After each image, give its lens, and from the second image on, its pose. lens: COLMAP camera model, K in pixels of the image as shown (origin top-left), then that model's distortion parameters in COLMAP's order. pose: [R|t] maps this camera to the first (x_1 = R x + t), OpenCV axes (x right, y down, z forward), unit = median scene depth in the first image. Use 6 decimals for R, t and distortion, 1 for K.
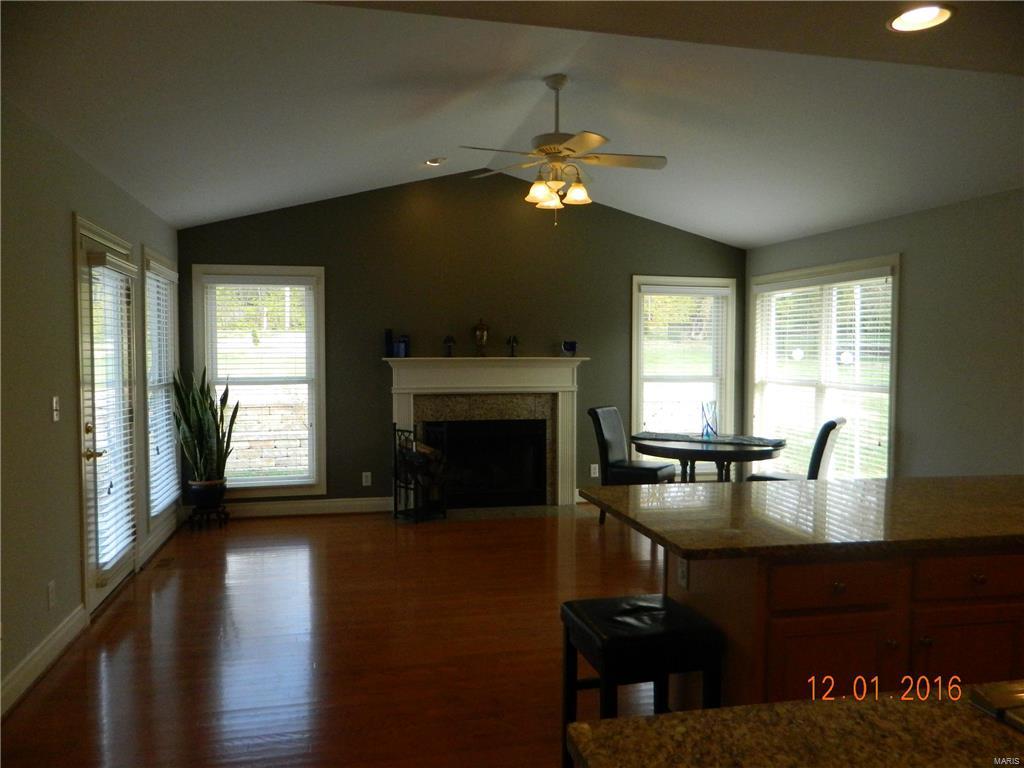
lens RADIAL K [[766.8, 0, 512.0], [0, 766.8, 384.0], [0, 0, 1]] dist [-0.002771, -0.003588]
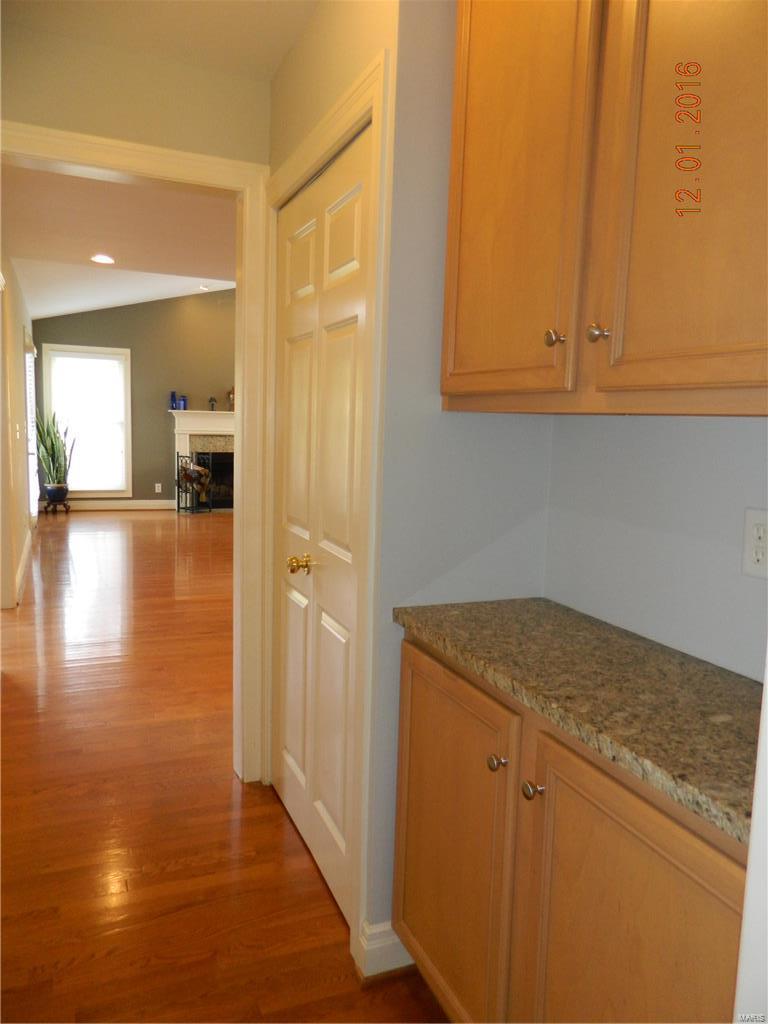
lens RADIAL K [[766.8, 0, 384.0], [0, 766.8, 512.0], [0, 0, 1]] dist [-0.002771, -0.003588]
pose [[0.983193, 0.007819, 0.182400, -0.023184], [-0.020530, 0.997481, 0.067904, 0.058390], [-0.181410, -0.070508, 0.980877, -0.620540]]
